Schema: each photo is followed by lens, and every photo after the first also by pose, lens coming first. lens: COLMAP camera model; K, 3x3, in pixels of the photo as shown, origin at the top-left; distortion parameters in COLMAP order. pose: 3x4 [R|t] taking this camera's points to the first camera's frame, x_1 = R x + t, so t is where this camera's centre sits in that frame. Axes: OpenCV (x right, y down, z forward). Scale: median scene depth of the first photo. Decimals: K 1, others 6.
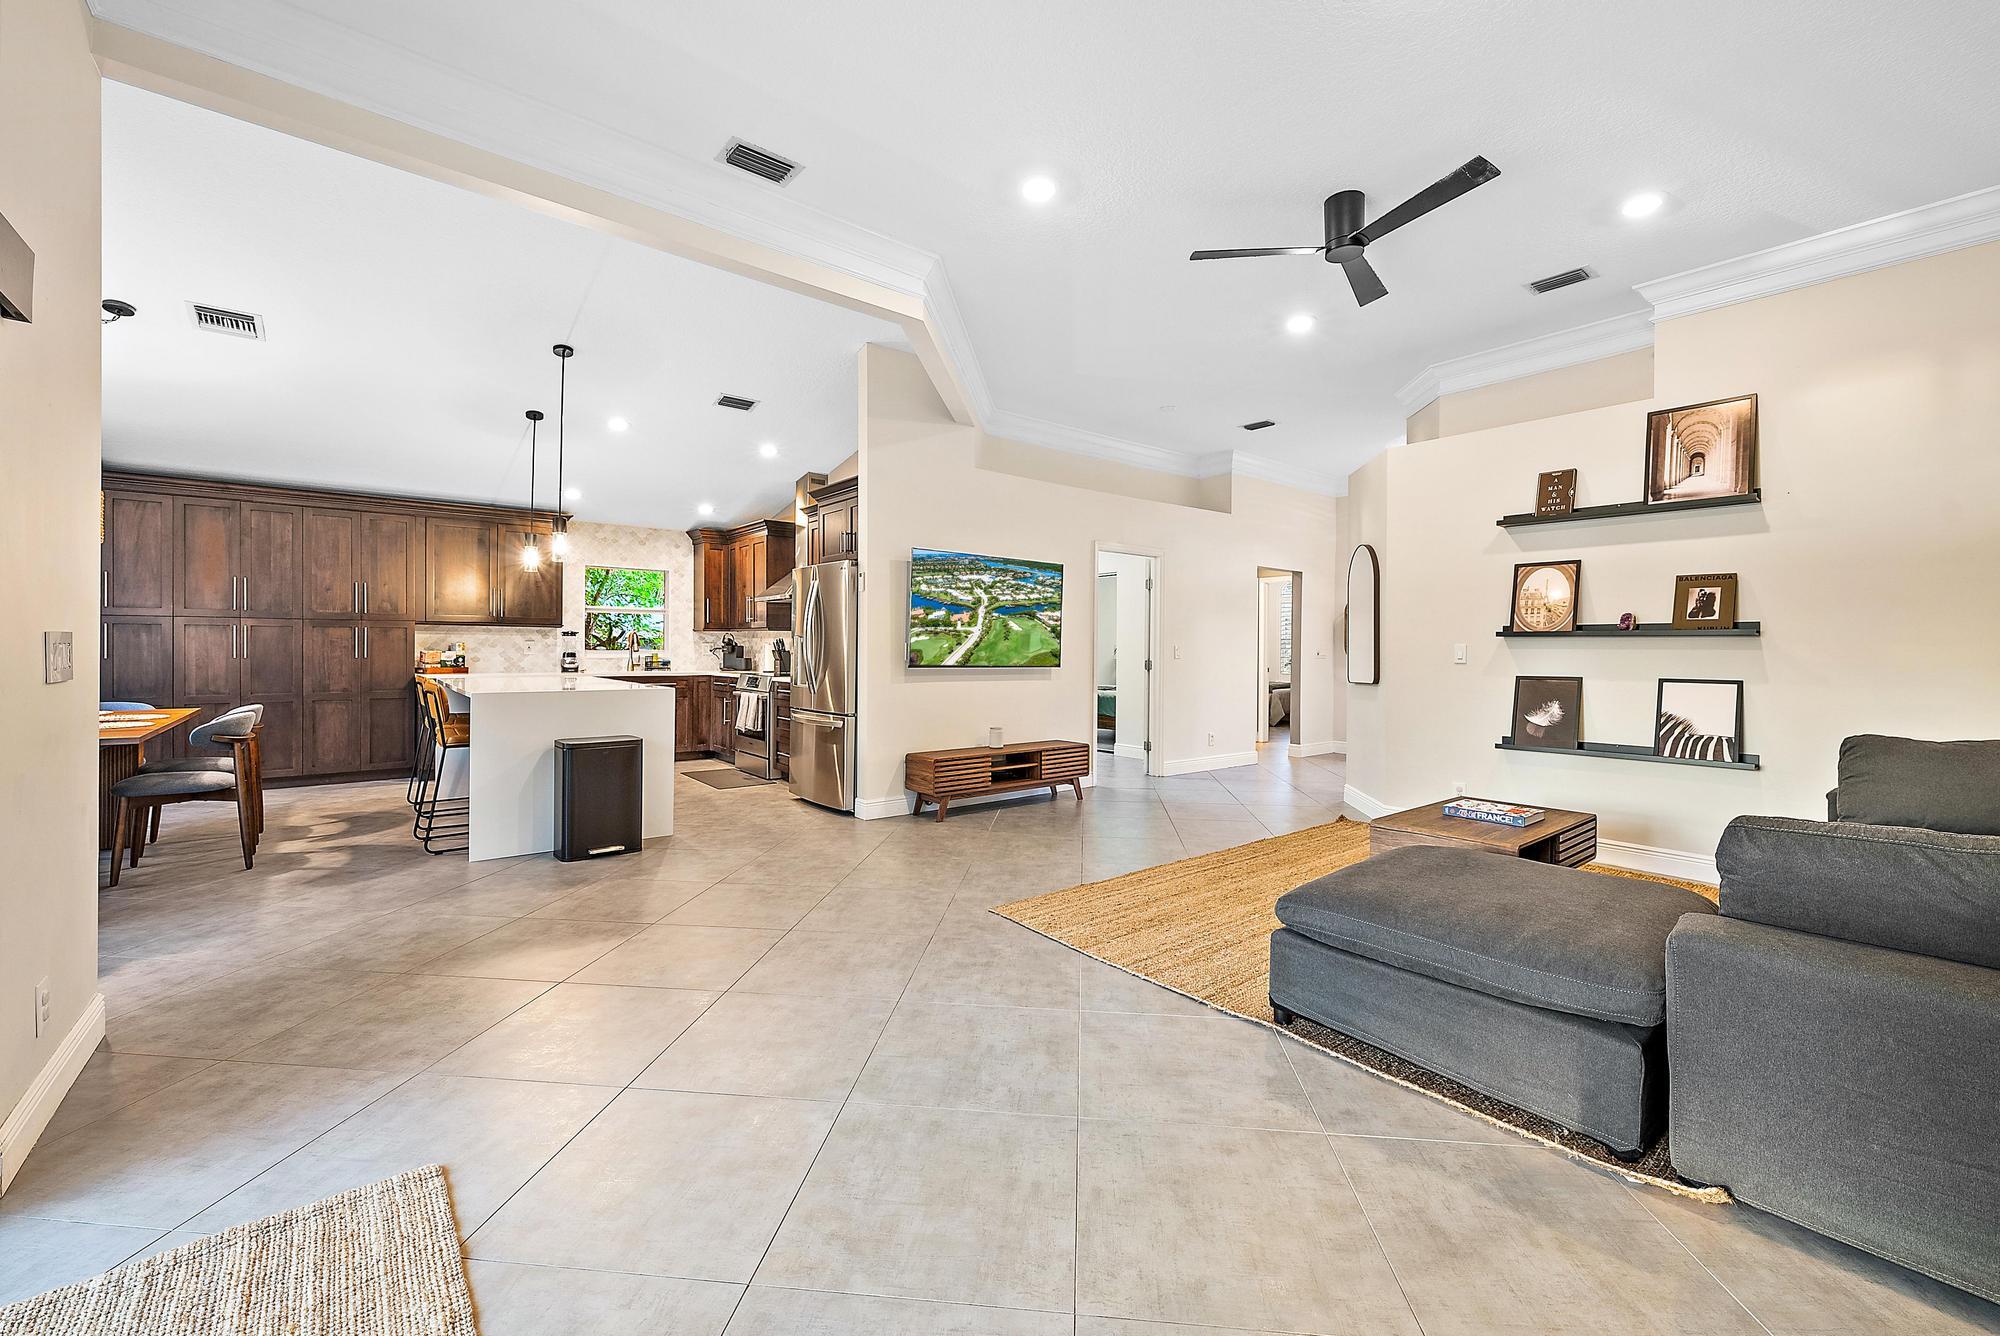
lens RADIAL K [[804.4, 0, 1004.8], [0, 804.4, 648.5], [0, 0, 1]] dist [0.000612, 0.000014]
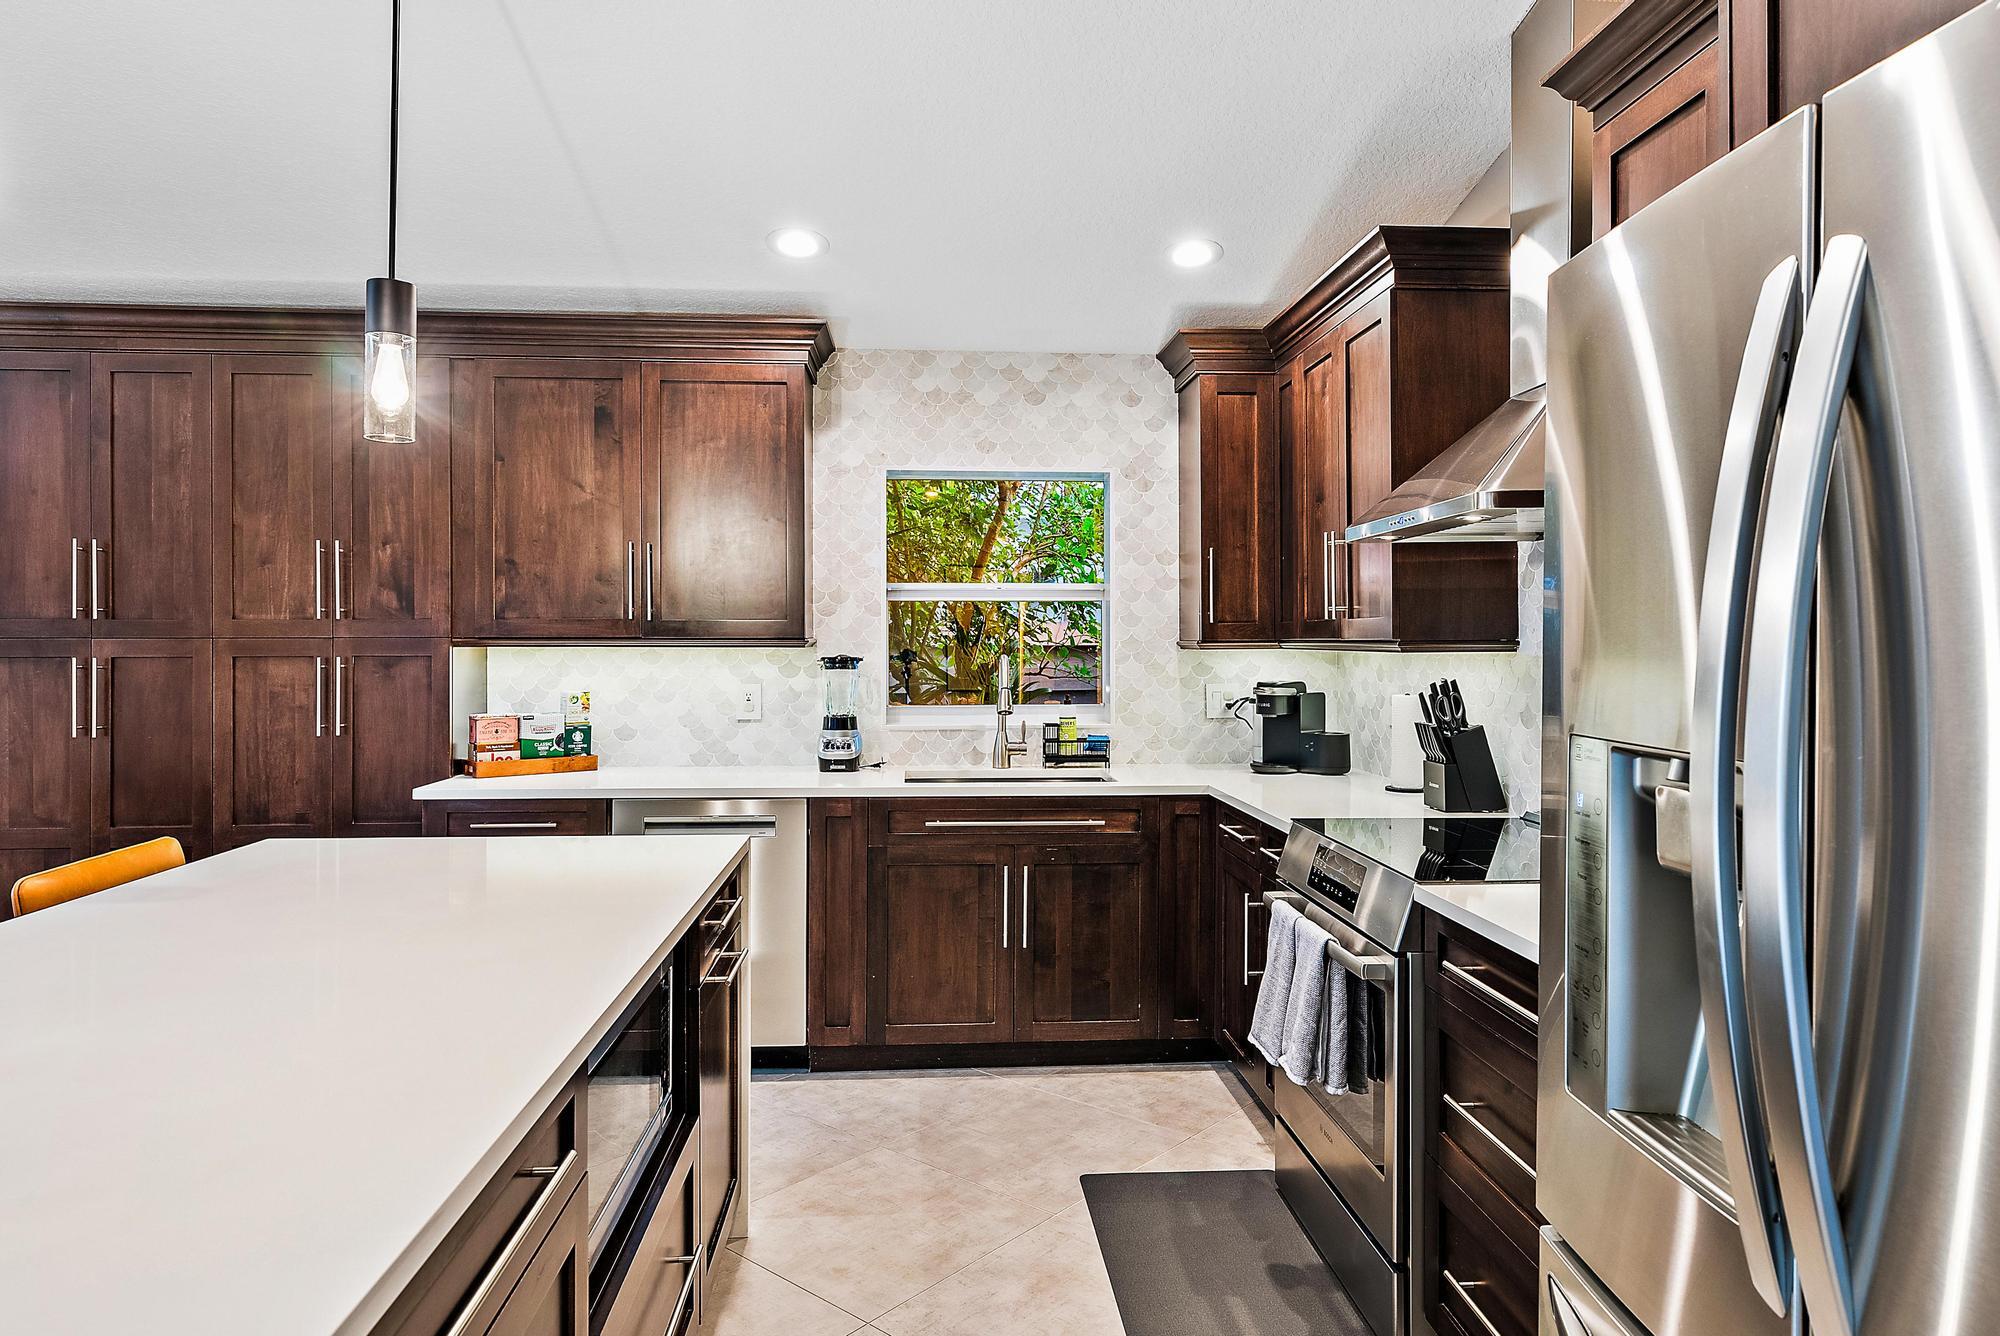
lens RADIAL K [[1208.0, 0, 1003.8], [0, 1208.0, 640.3], [0, 0, 1]] dist [0.001846, 0.000891]
pose [[0.817338, -0.007923, -0.576105, -0.174383], [0.005127, 0.999966, -0.006478, -0.024535], [0.576136, 0.002341, 0.817350, 0.609317]]
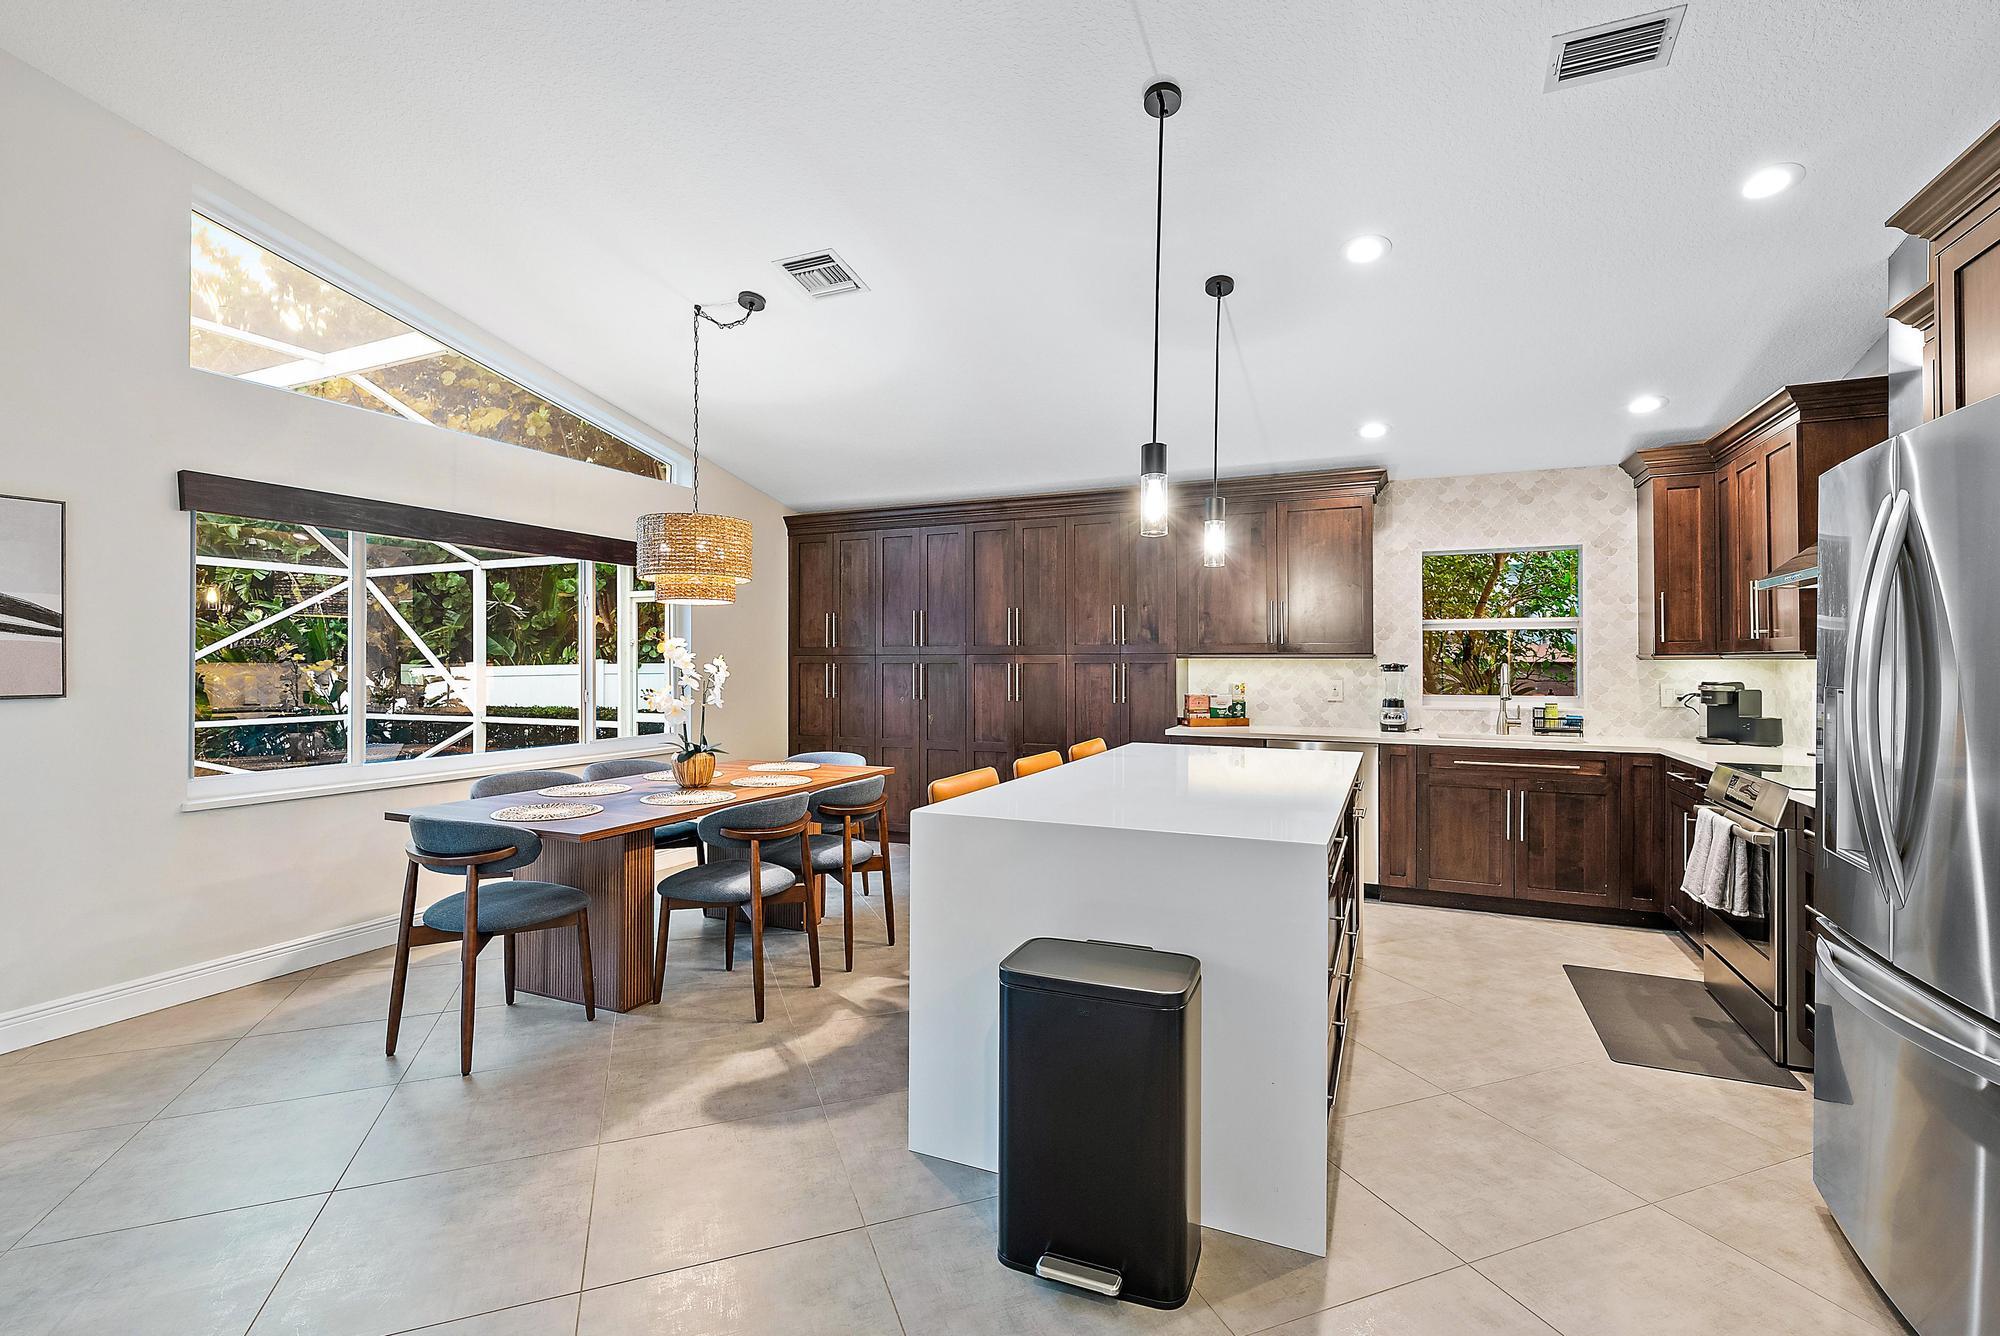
lens RADIAL K [[890.0, 0, 1008.4], [0, 890.0, 654.9], [0, 0, 1]] dist [0.000562, 0.000169]
pose [[0.451514, -0.014306, -0.892149, -0.077341], [0.001254, 0.999881, -0.015399, -0.018189], [0.892263, 0.005834, 0.451479, 0.446299]]
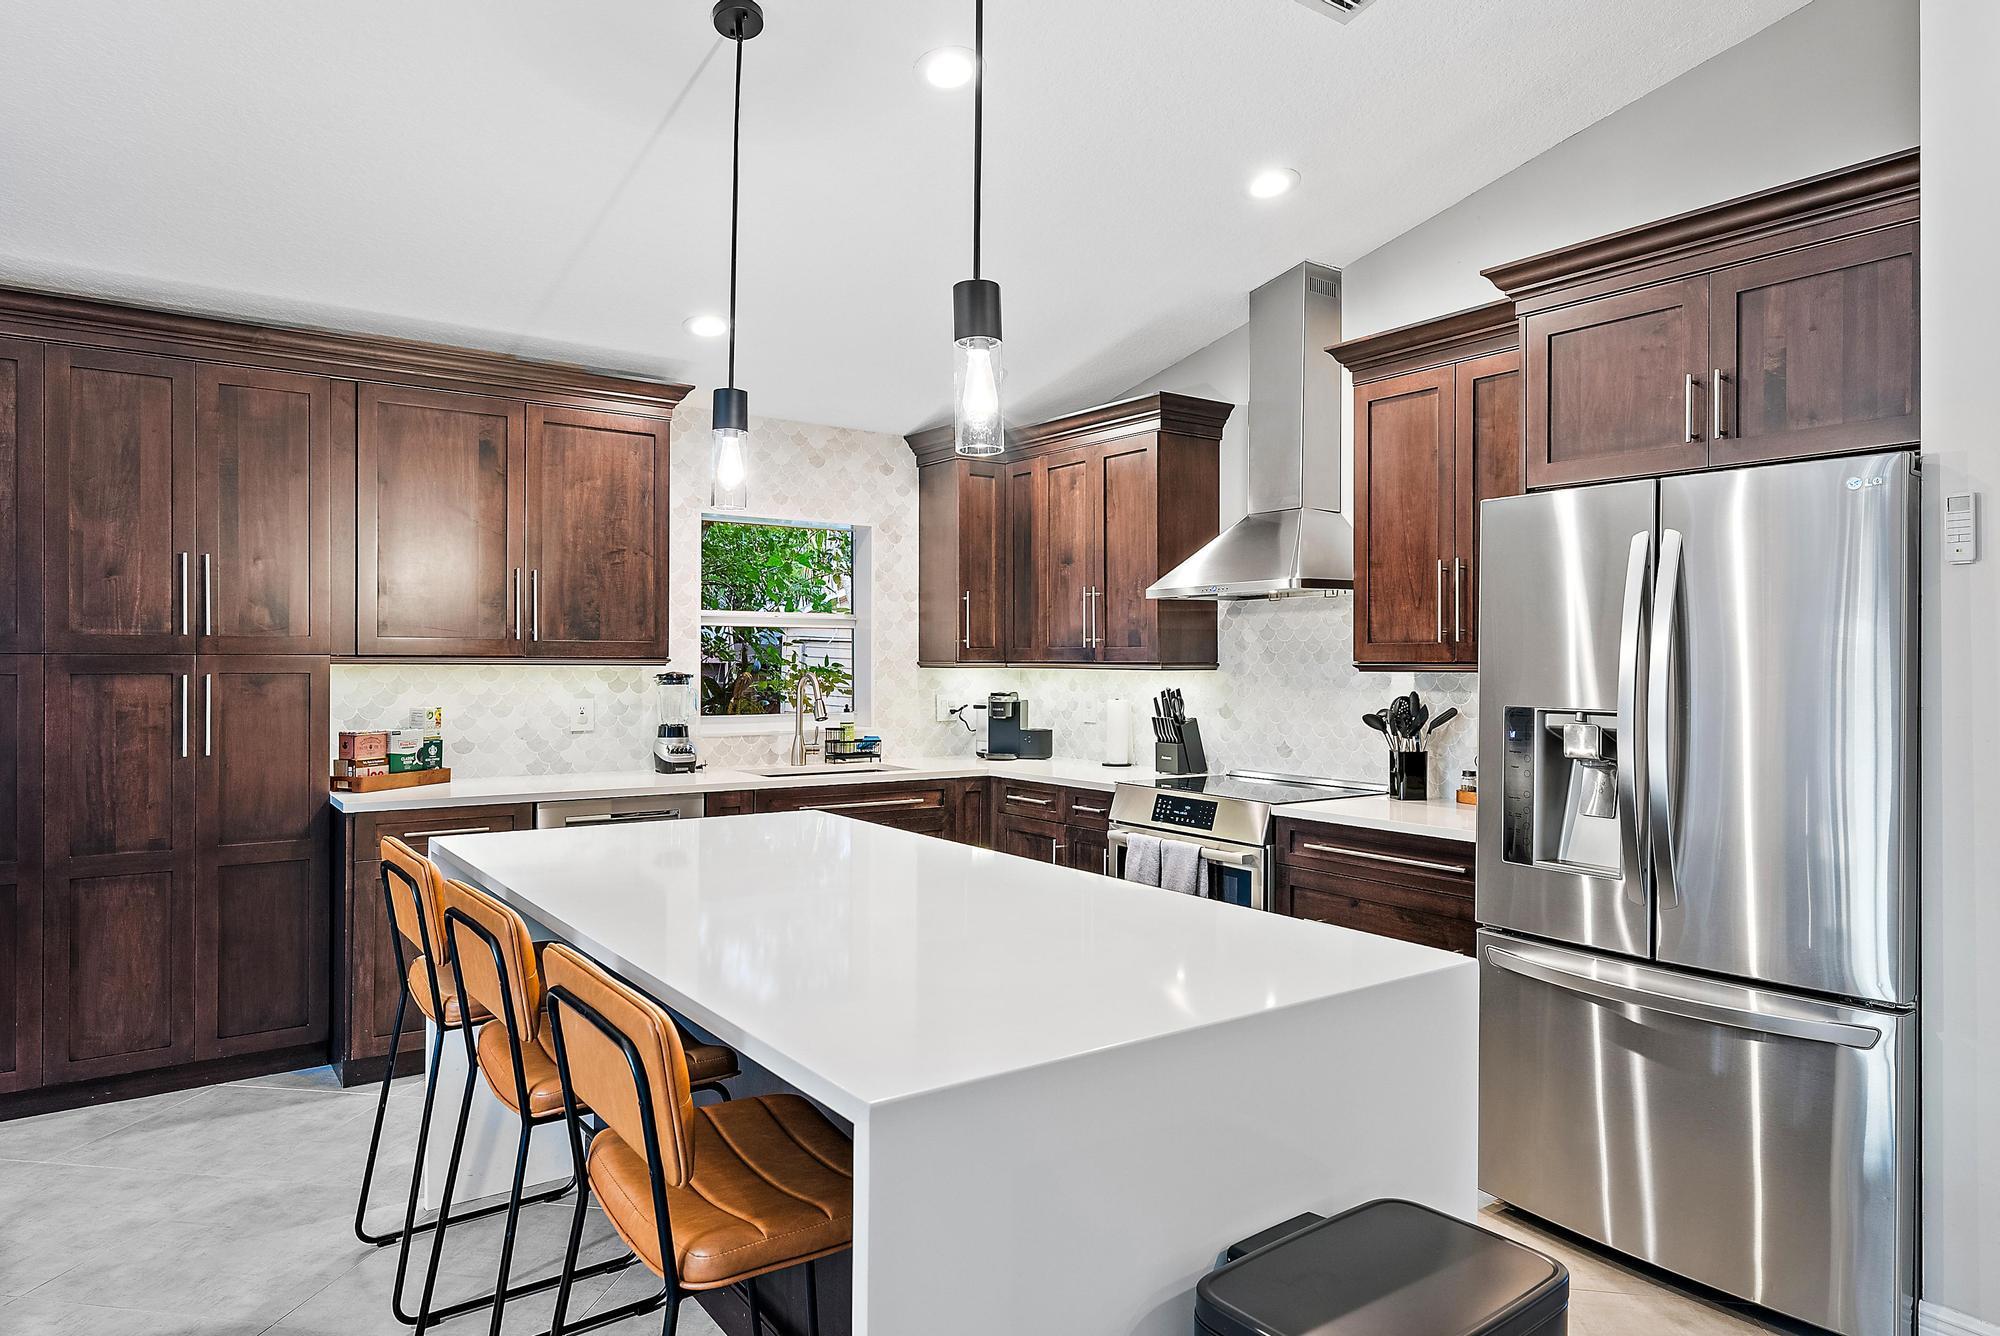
lens RADIAL K [[1195.6, 0, 1000.0], [0, 1195.6, 658.3], [0, 0, 1]] dist [0.002523, 0.001059]
pose [[0.997719, -0.002099, -0.067464, -0.336699], [0.001789, 0.999988, -0.004662, -0.025864], [0.067473, 0.004531, 0.997711, 0.406344]]
